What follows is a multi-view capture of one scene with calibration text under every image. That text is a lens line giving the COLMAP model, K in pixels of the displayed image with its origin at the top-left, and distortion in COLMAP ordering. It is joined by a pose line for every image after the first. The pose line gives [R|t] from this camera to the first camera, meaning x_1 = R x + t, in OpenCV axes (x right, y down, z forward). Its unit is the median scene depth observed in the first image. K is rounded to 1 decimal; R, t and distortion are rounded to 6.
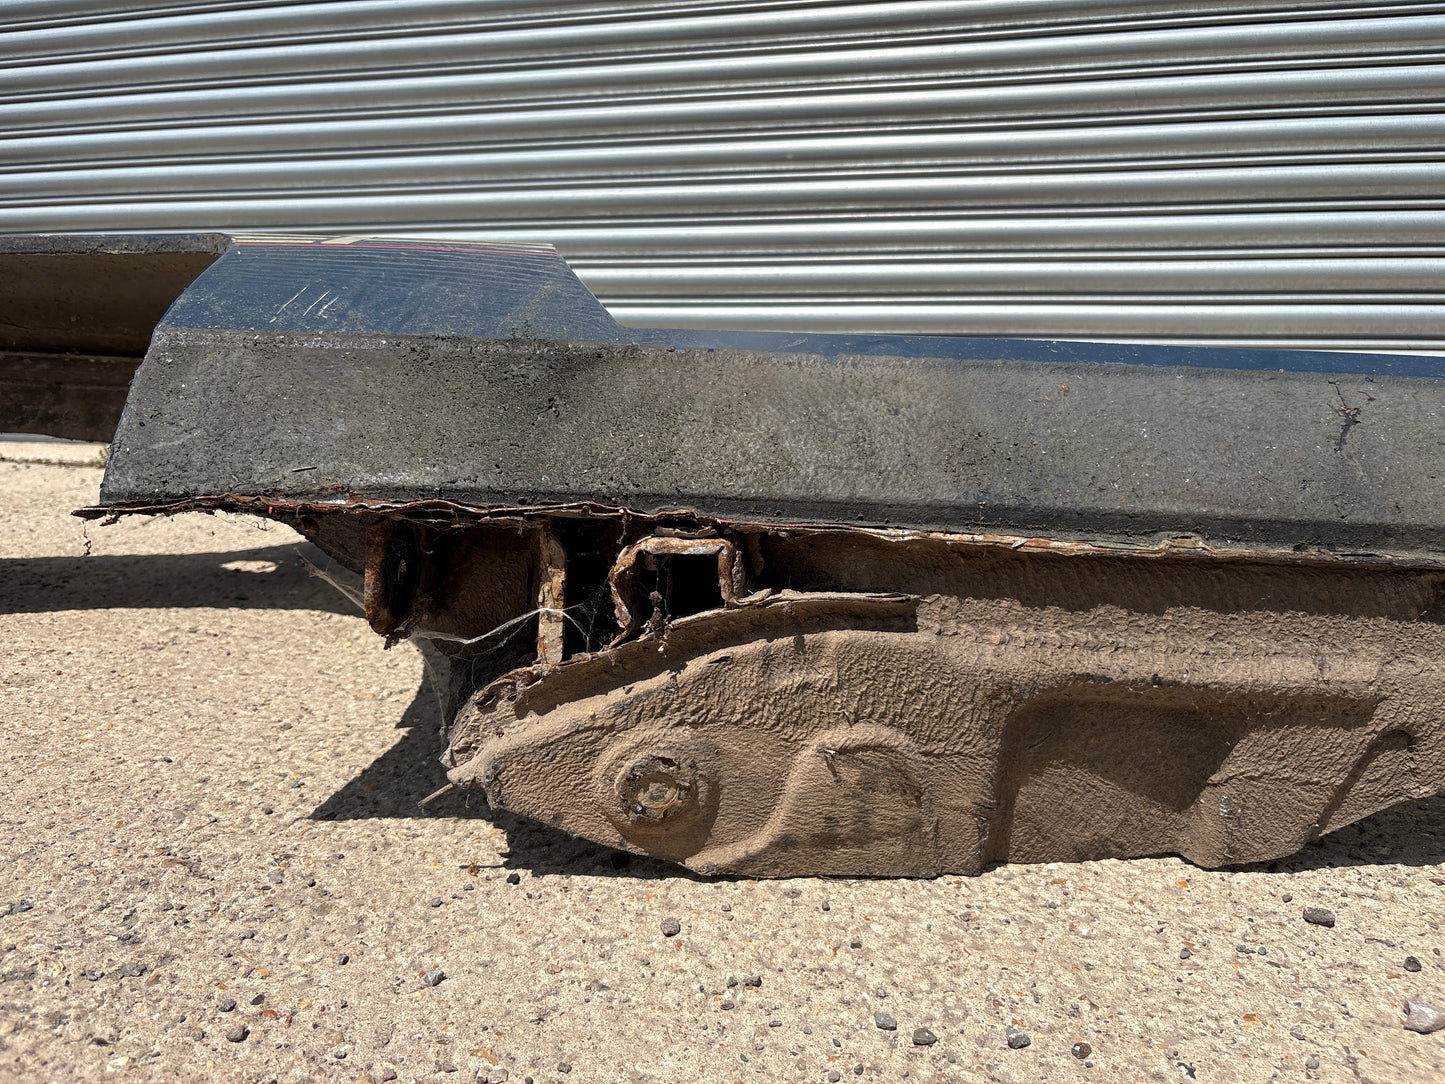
lens RADIAL K [[1095.4, 0, 726.5], [0, 1095.4, 521.6], [0, 0, 1]] dist [0.006499, -0.001771]
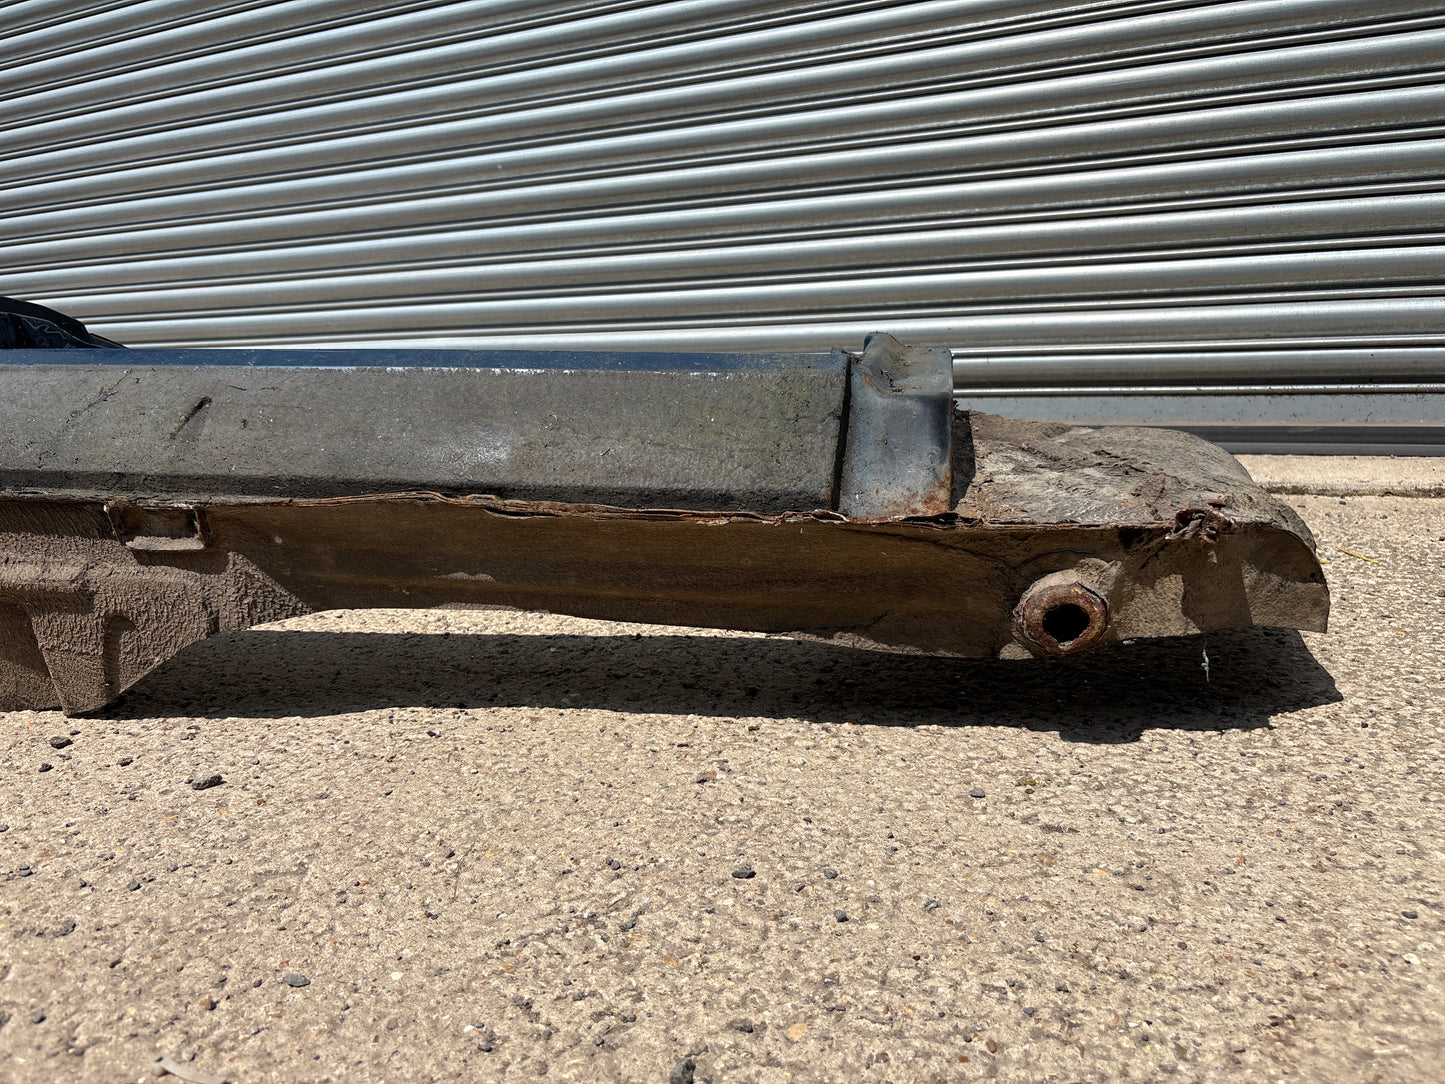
lens RADIAL K [[1062.1, 0, 719.9], [0, 1062.1, 537.3], [0, 0, 1]] dist [-0.003063, 0.000596]
pose [[0.980486, -0.017419, -0.195814, 1.655707], [0.024687, 0.999092, 0.034737, 0.059794], [0.195031, -0.038893, 0.980026, -0.195292]]
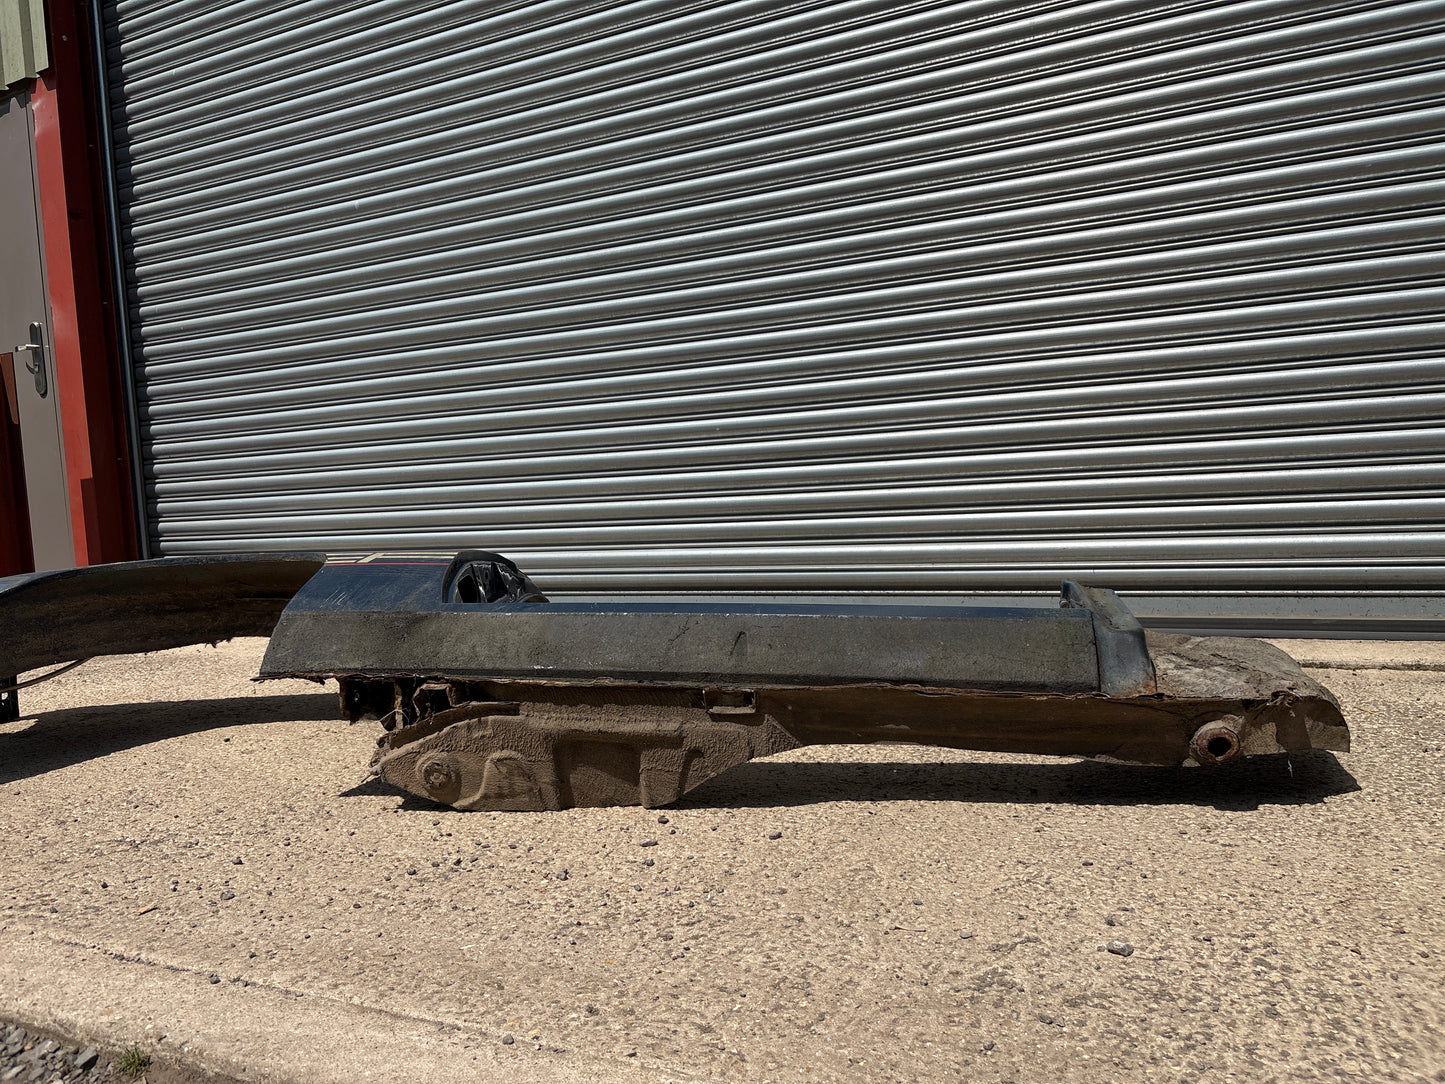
lens RADIAL K [[1062.1, 0, 719.9], [0, 1062.1, 537.3], [0, 0, 1]] dist [-0.003063, 0.000596]
pose [[0.978171, -0.053981, -0.200666, 1.216077], [0.032564, 0.993558, -0.108542, -0.039028], [0.205232, 0.099638, 0.973628, -1.537345]]
